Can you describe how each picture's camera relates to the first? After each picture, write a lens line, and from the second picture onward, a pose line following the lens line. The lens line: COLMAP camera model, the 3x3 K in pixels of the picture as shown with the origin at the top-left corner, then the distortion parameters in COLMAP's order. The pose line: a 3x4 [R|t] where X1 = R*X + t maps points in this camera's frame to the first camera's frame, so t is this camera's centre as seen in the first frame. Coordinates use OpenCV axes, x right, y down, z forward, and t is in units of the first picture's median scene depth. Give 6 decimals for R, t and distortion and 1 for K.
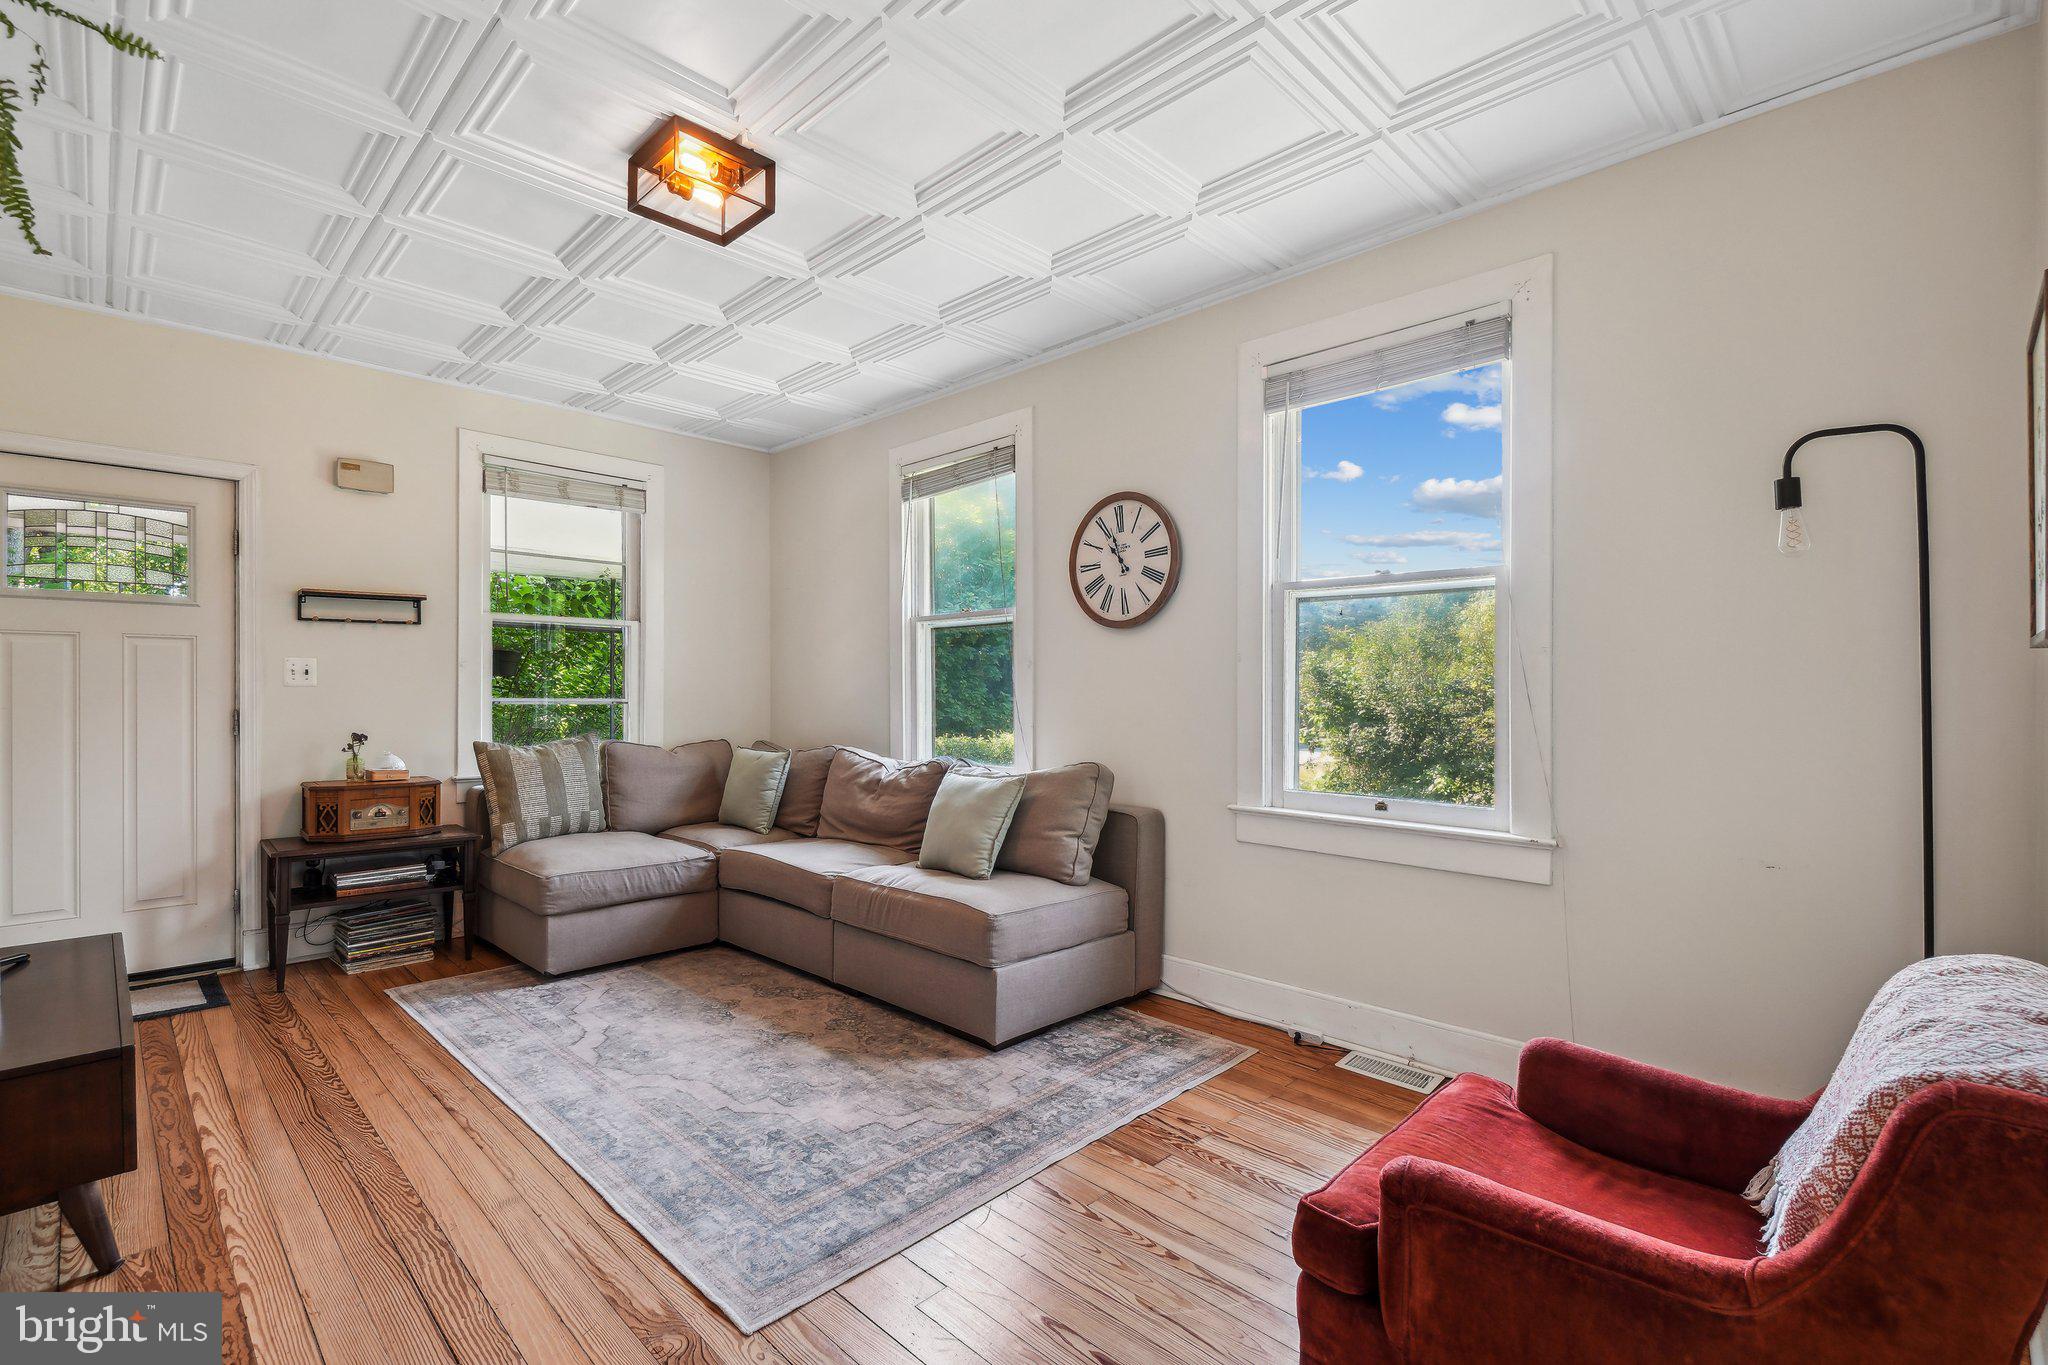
lens RADIAL K [[901.5, 0, 1013.1], [0, 901.5, 693.1], [0, 0, 1]] dist [-0.004674, -0.002176]
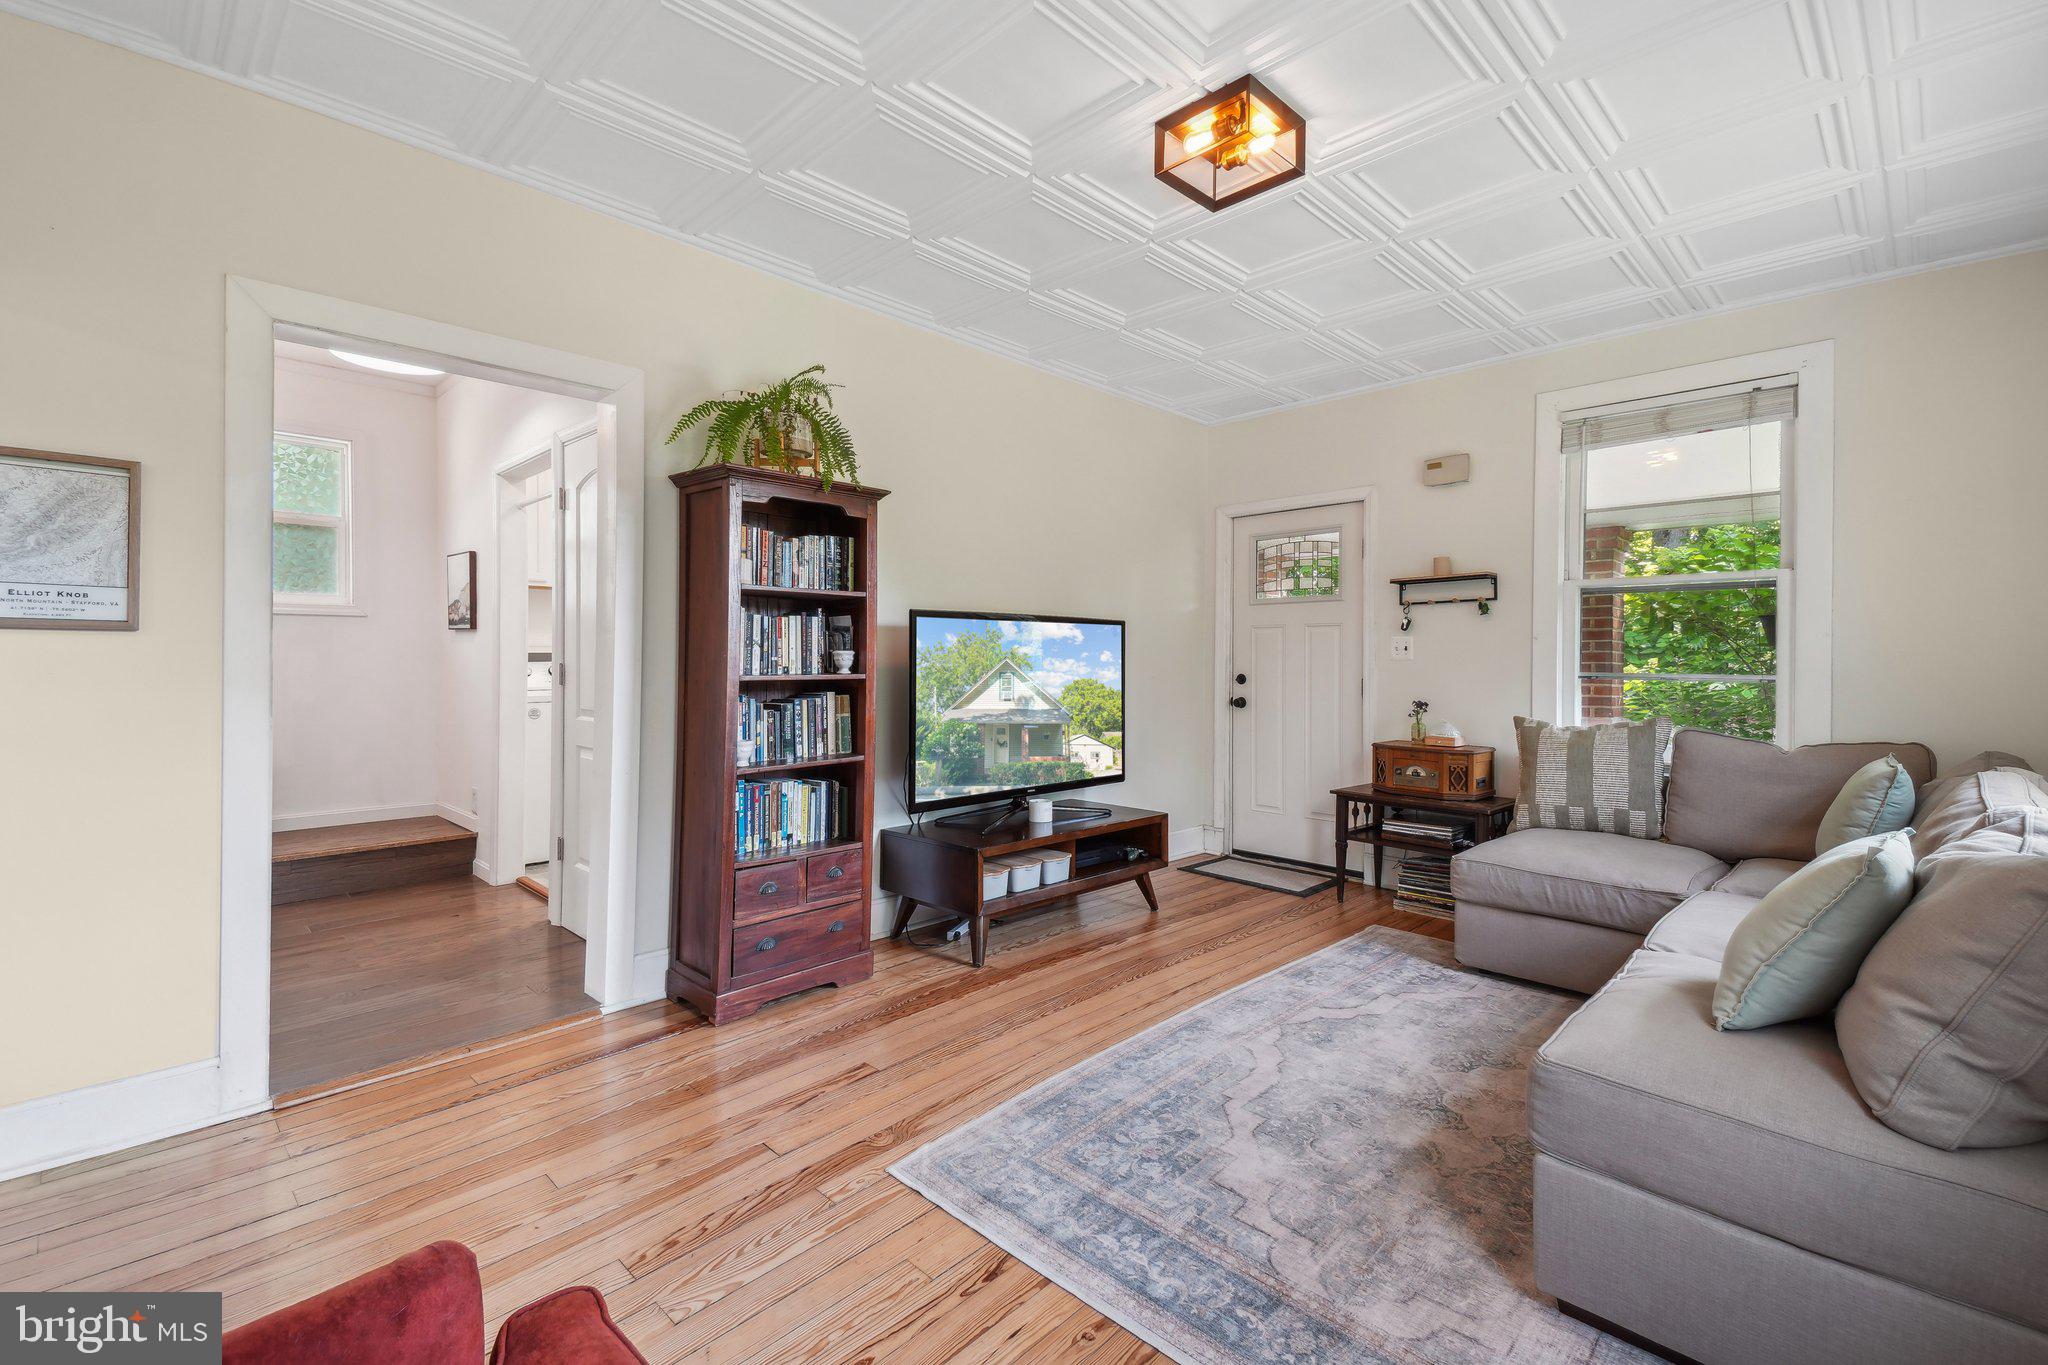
lens RADIAL K [[901.5, 0, 1019.3], [0, 901.5, 660.7], [0, 0, 1]] dist [-0.004674, -0.002176]
pose [[-0.025371, -0.005045, -0.999665, 0.460537], [-0.007064, 0.999963, -0.004867, 0.002900], [0.999653, 0.006938, -0.025405, 0.575912]]
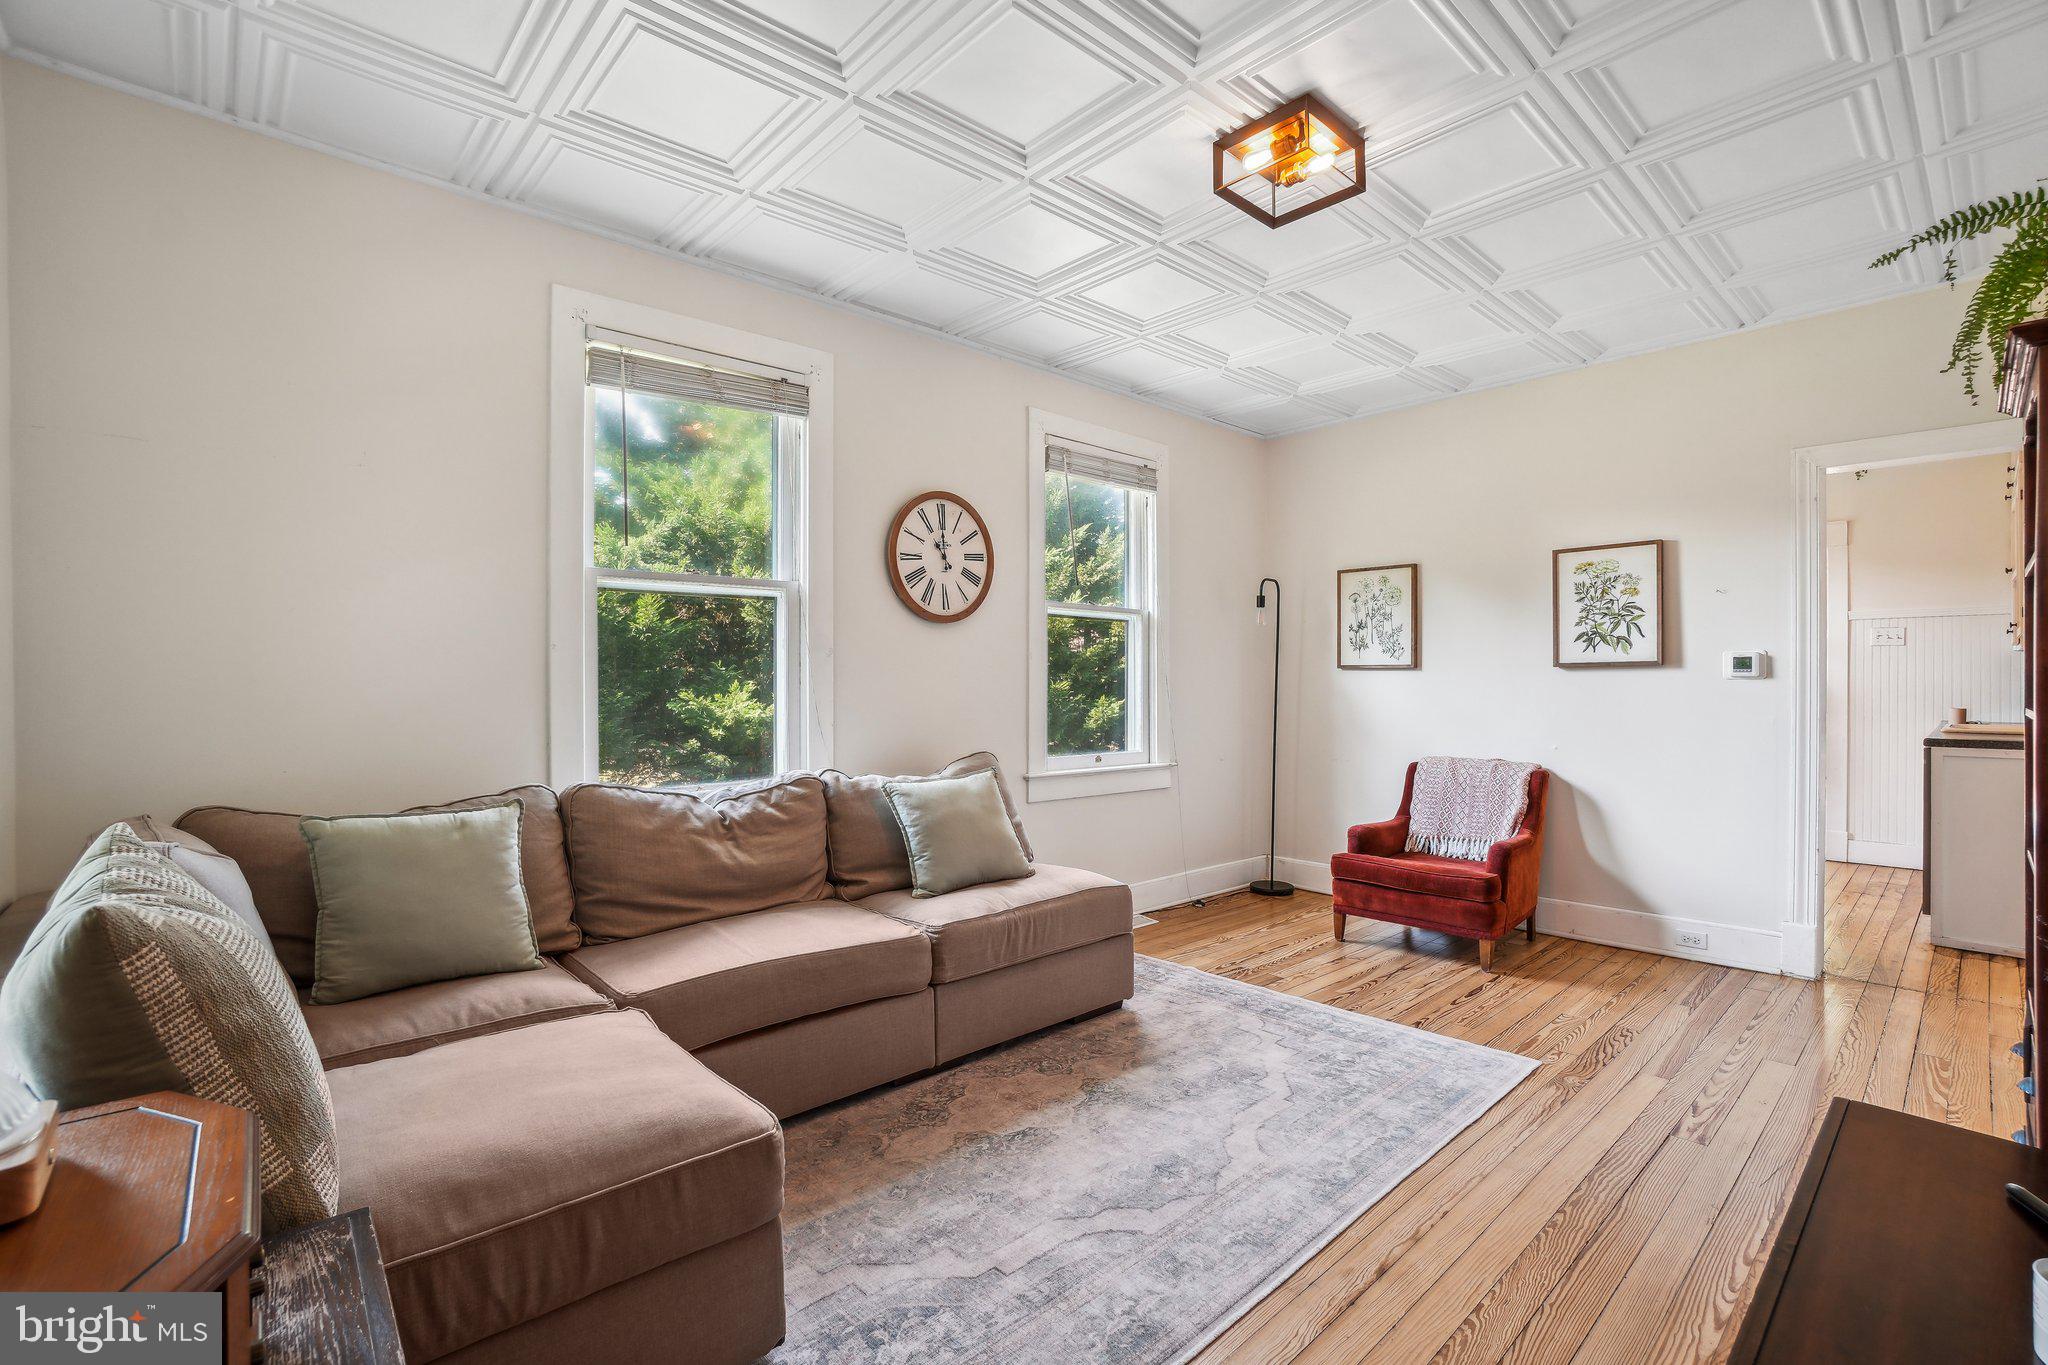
lens RADIAL K [[901.5, 0, 1053.2], [0, 901.5, 684.5], [0, 0, 1]] dist [-0.004674, -0.002176]
pose [[0.049201, -0.003071, 0.998784, -0.963194], [0.003433, 0.999990, 0.002906, -0.003504], [-0.998783, 0.003285, 0.049211, 0.871883]]
